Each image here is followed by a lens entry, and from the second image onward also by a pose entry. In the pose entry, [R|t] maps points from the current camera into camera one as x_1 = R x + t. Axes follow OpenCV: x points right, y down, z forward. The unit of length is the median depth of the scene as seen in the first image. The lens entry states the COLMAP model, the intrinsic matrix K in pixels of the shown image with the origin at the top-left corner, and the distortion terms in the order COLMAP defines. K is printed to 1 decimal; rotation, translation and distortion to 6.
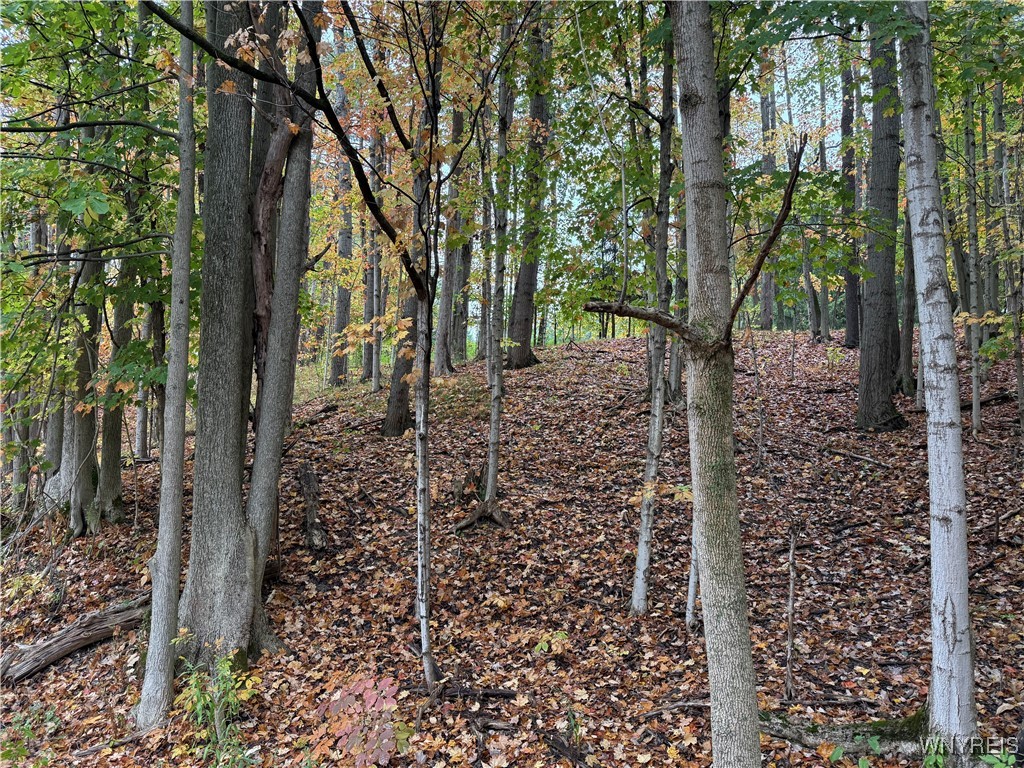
lens RADIAL K [[719.8, 0, 516.4], [0, 719.8, 388.7], [0, 0, 1]] dist [0.056392, -0.058780]
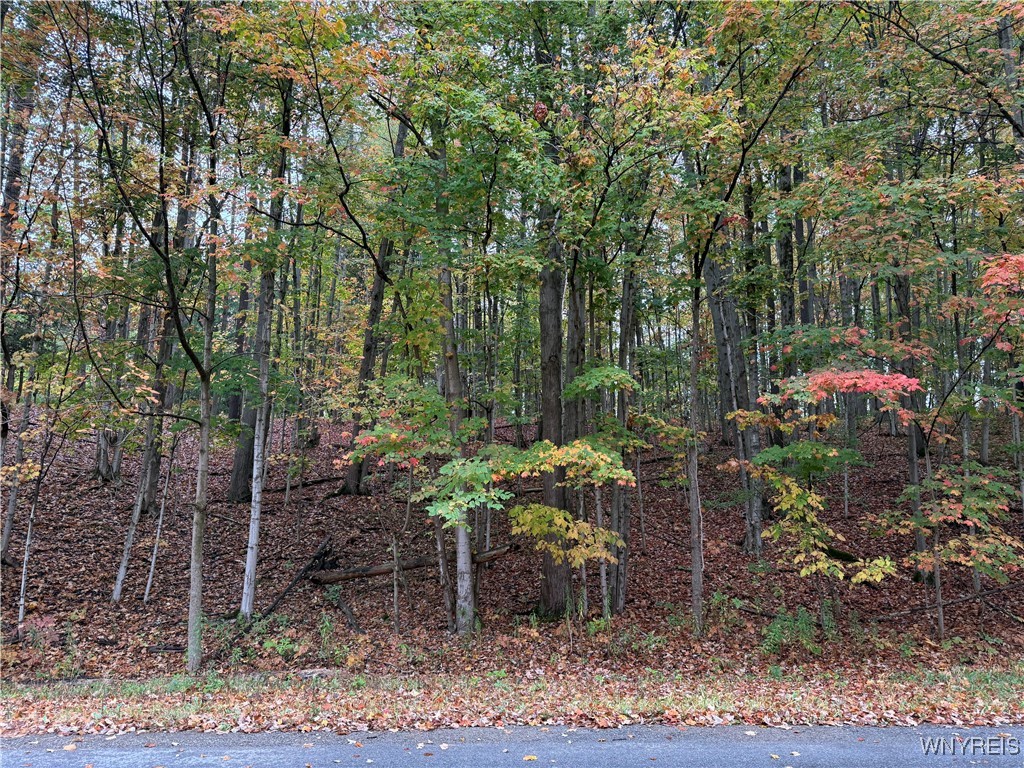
lens RADIAL K [[719.8, 0, 511.4], [0, 719.8, 379.7], [0, 0, 1]] dist [0.056392, -0.058780]
pose [[0.686185, 0.127753, 0.716121, -0.543811], [-0.080894, 0.991753, -0.099412, -0.175841], [-0.722915, 0.010284, 0.690860, -1.092626]]
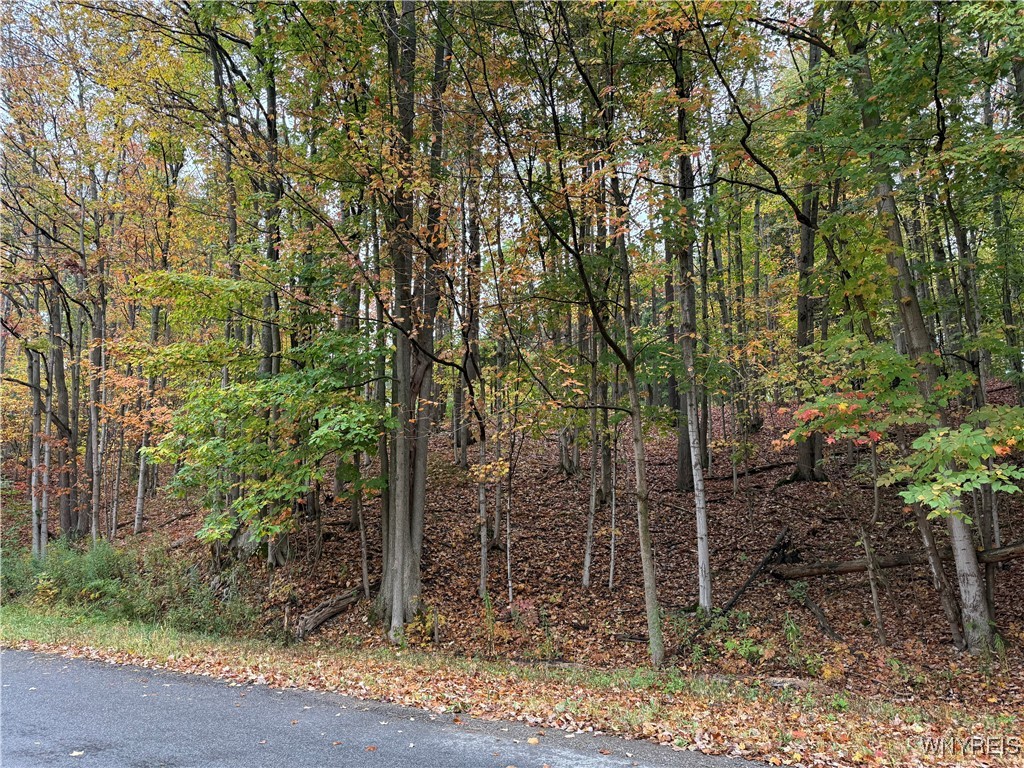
lens RADIAL K [[719.8, 0, 515.6], [0, 719.8, 372.2], [0, 0, 1]] dist [0.056392, -0.058780]
pose [[0.976693, 0.015164, 0.214104, -0.452721], [-0.000162, 0.997553, -0.069916, -0.163425], [-0.214641, 0.068252, 0.974305, -0.991176]]
